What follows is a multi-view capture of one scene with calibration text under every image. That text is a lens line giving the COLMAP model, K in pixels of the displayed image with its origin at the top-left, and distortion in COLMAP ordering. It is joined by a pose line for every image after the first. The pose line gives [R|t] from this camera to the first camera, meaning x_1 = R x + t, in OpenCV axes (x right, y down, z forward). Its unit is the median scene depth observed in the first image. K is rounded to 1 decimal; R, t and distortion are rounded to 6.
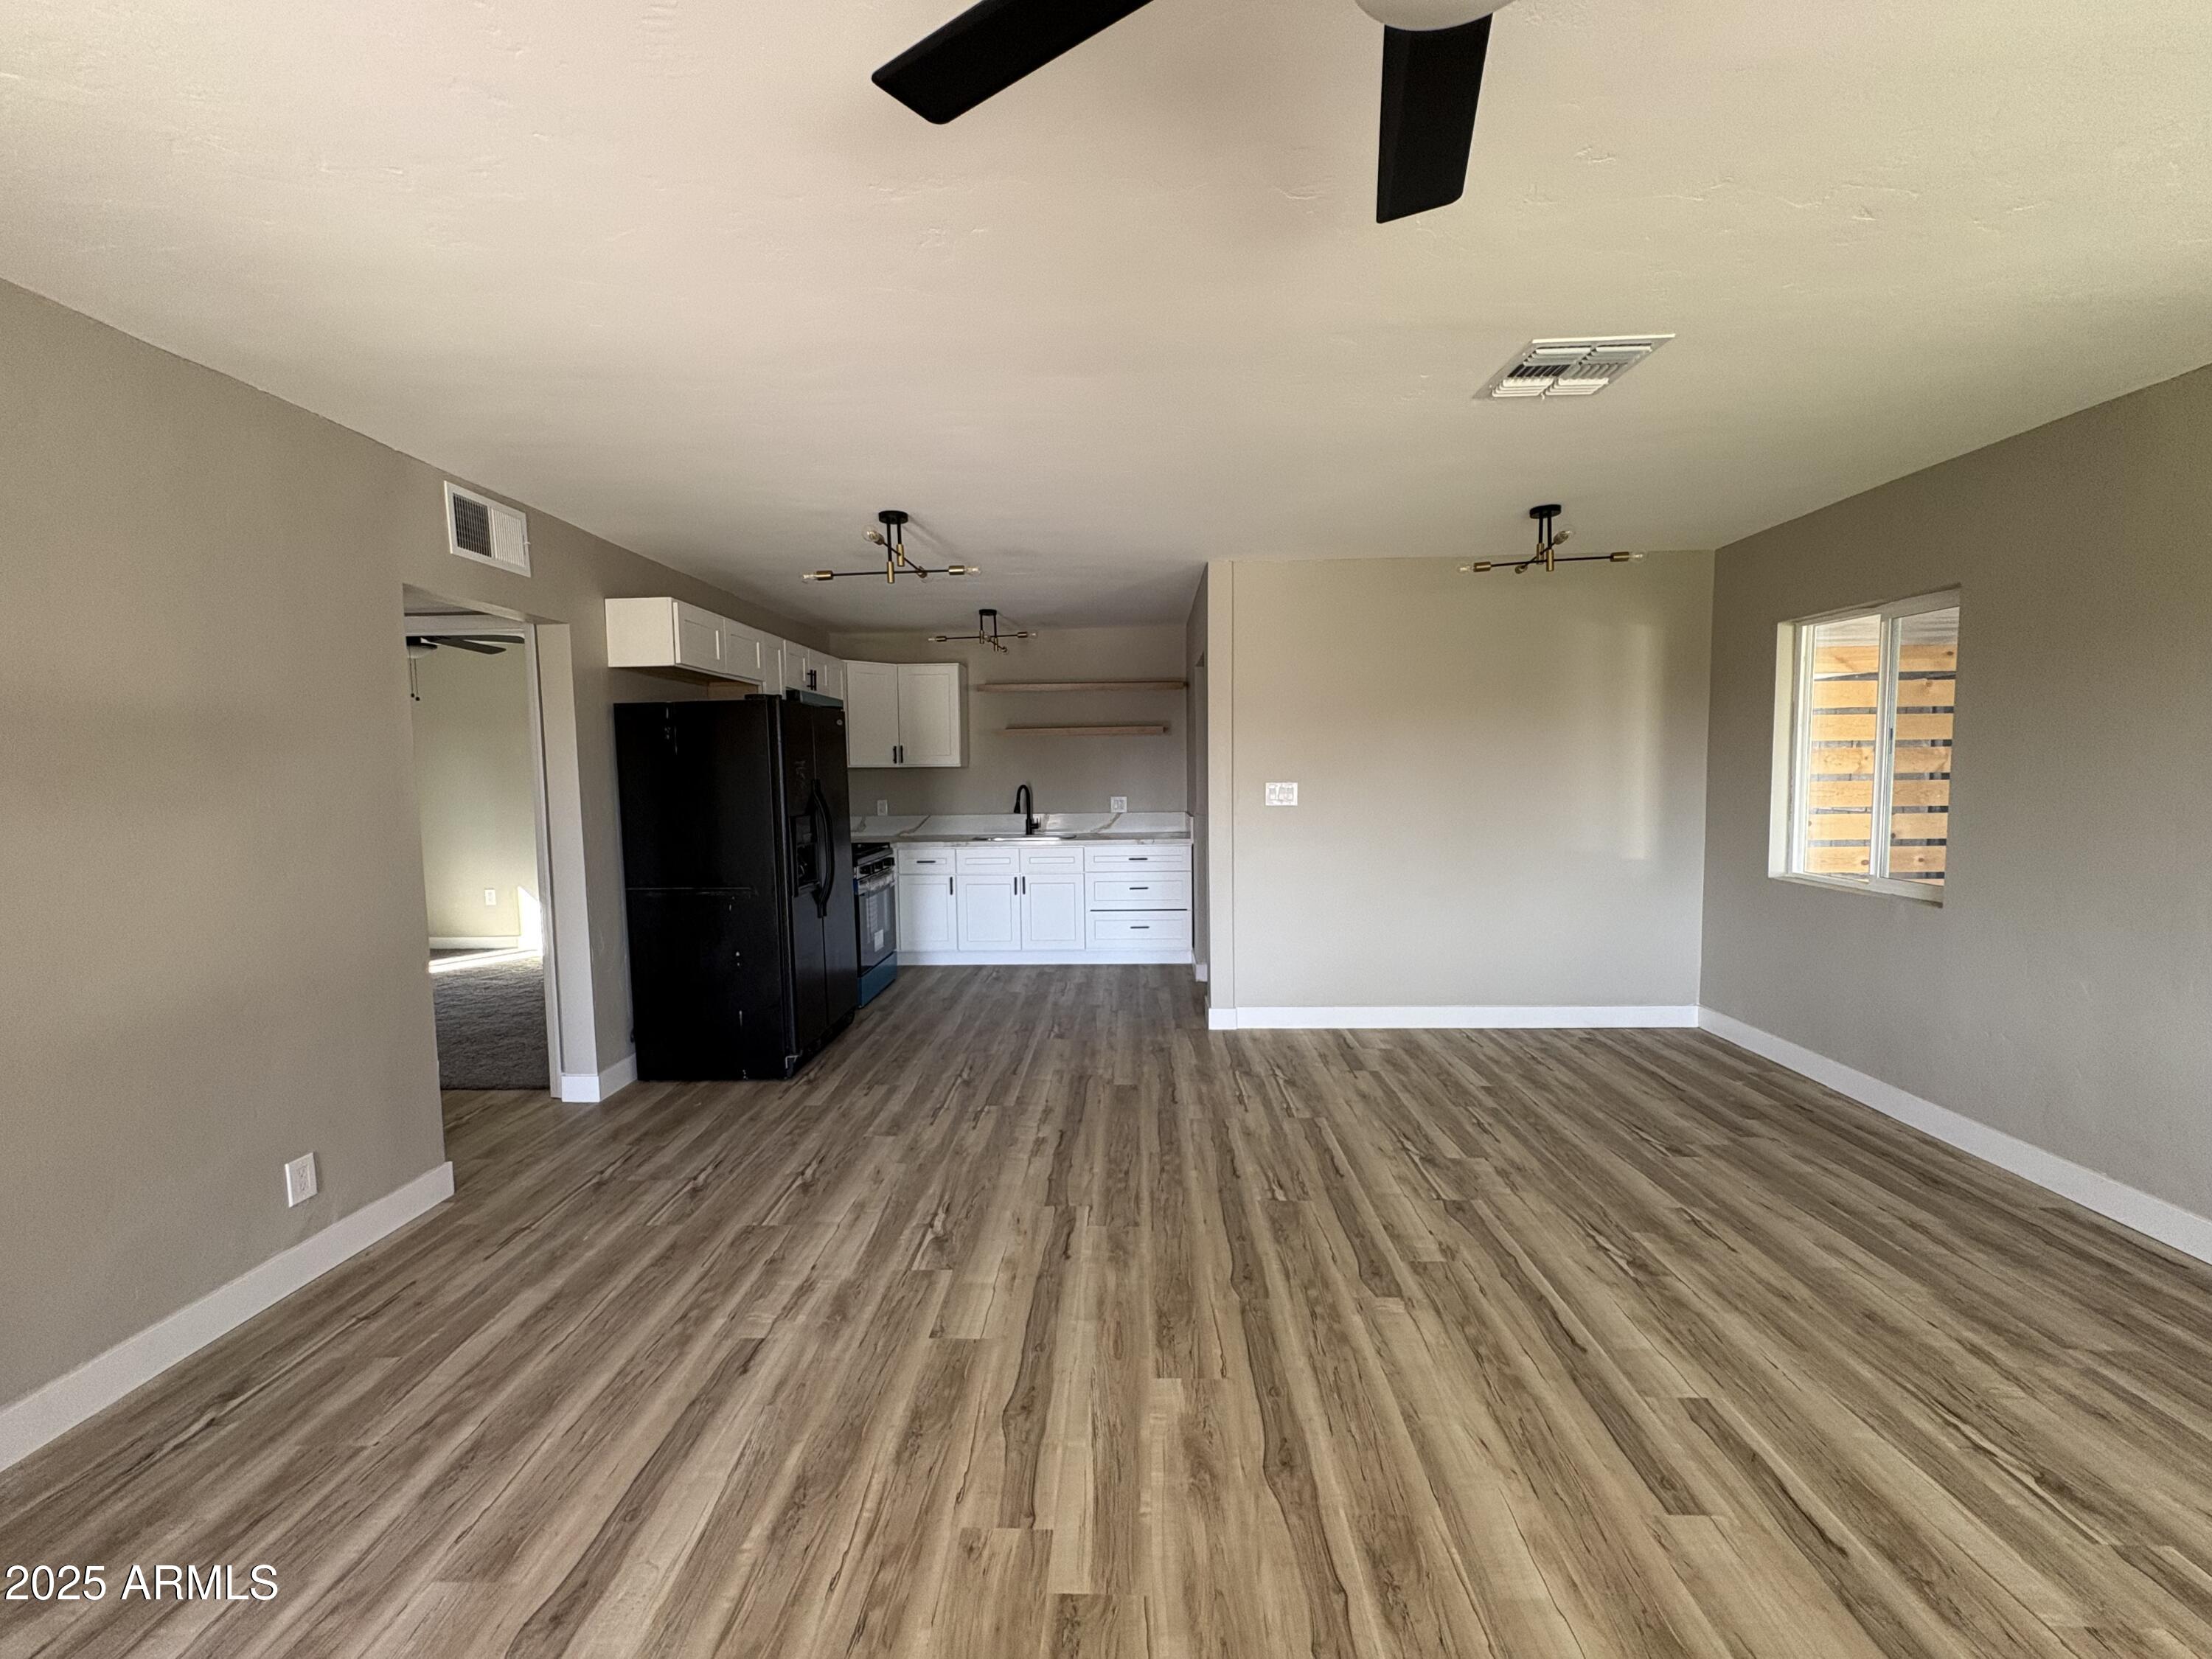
lens RADIAL K [[879.9, 0, 1107.8], [0, 879.9, 831.0], [0, 0, 1]] dist [0.002100, 0.000126]
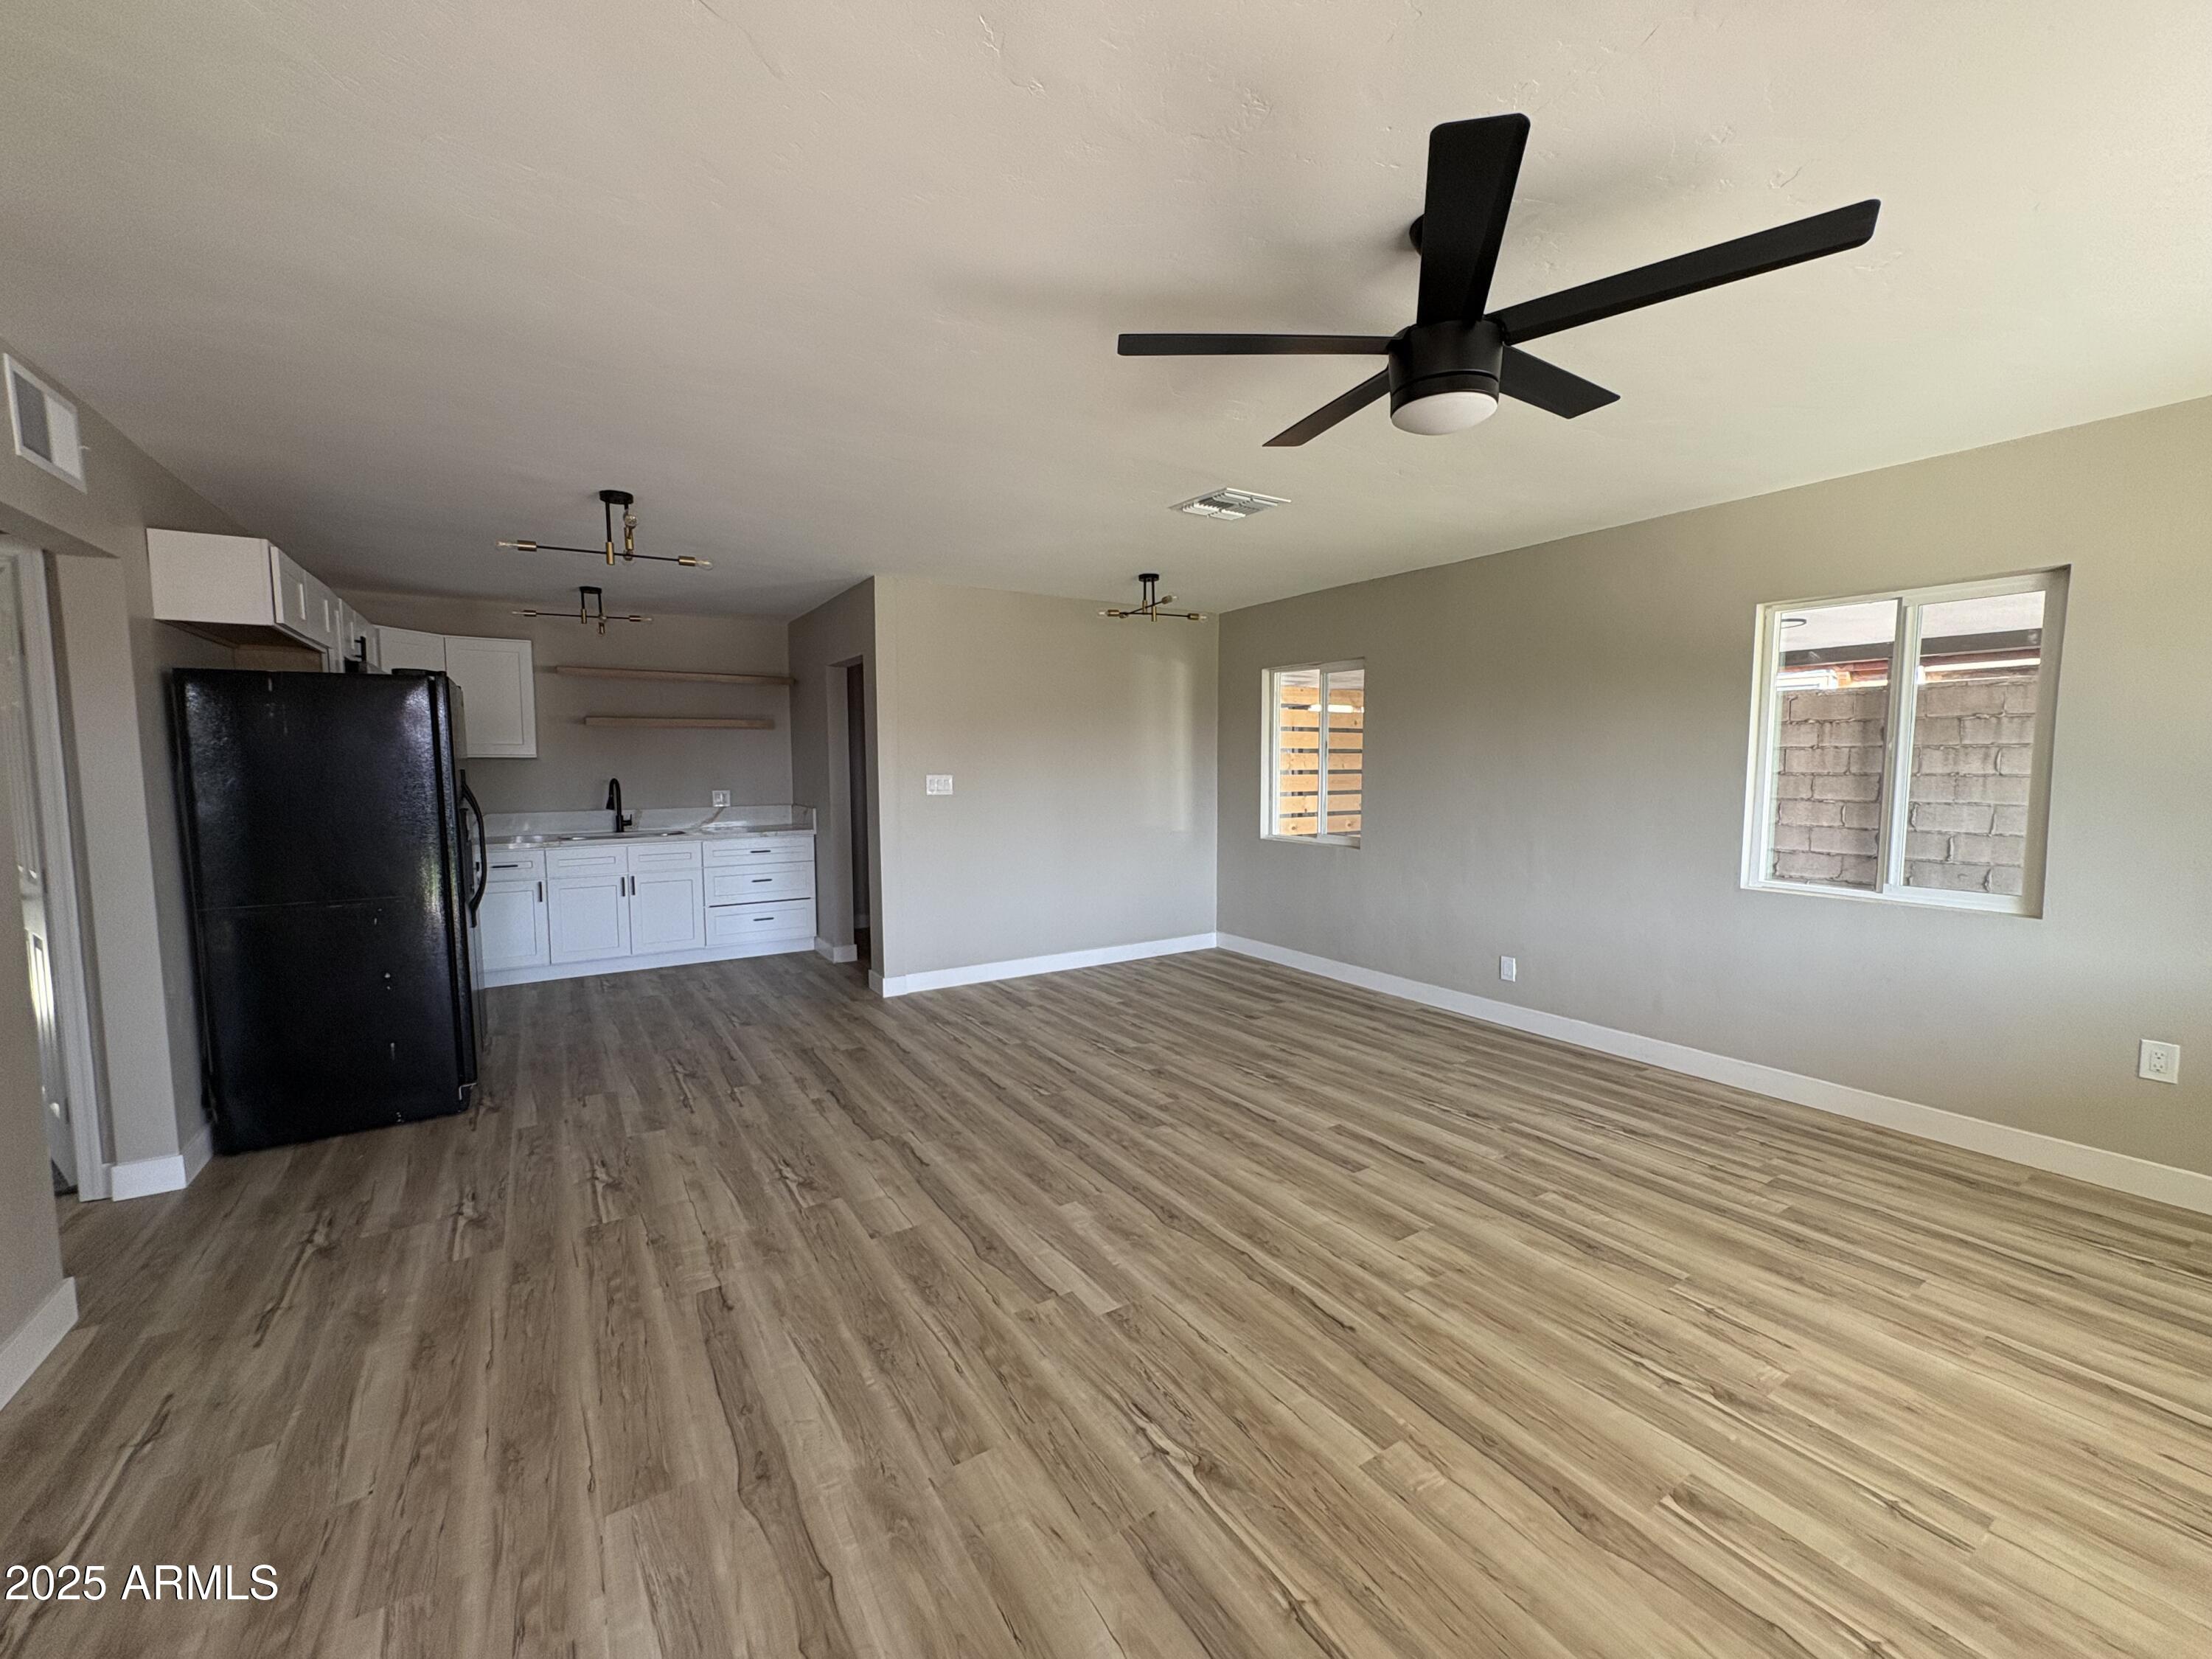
lens RADIAL K [[879.9, 0, 1106.9], [0, 879.9, 833.2], [0, 0, 1]] dist [0.002100, 0.000126]
pose [[0.822290, -0.035816, 0.567941, -0.389531], [0.032817, 0.999341, 0.015508, 0.014872], [-0.568122, 0.005886, 0.822923, -0.102866]]
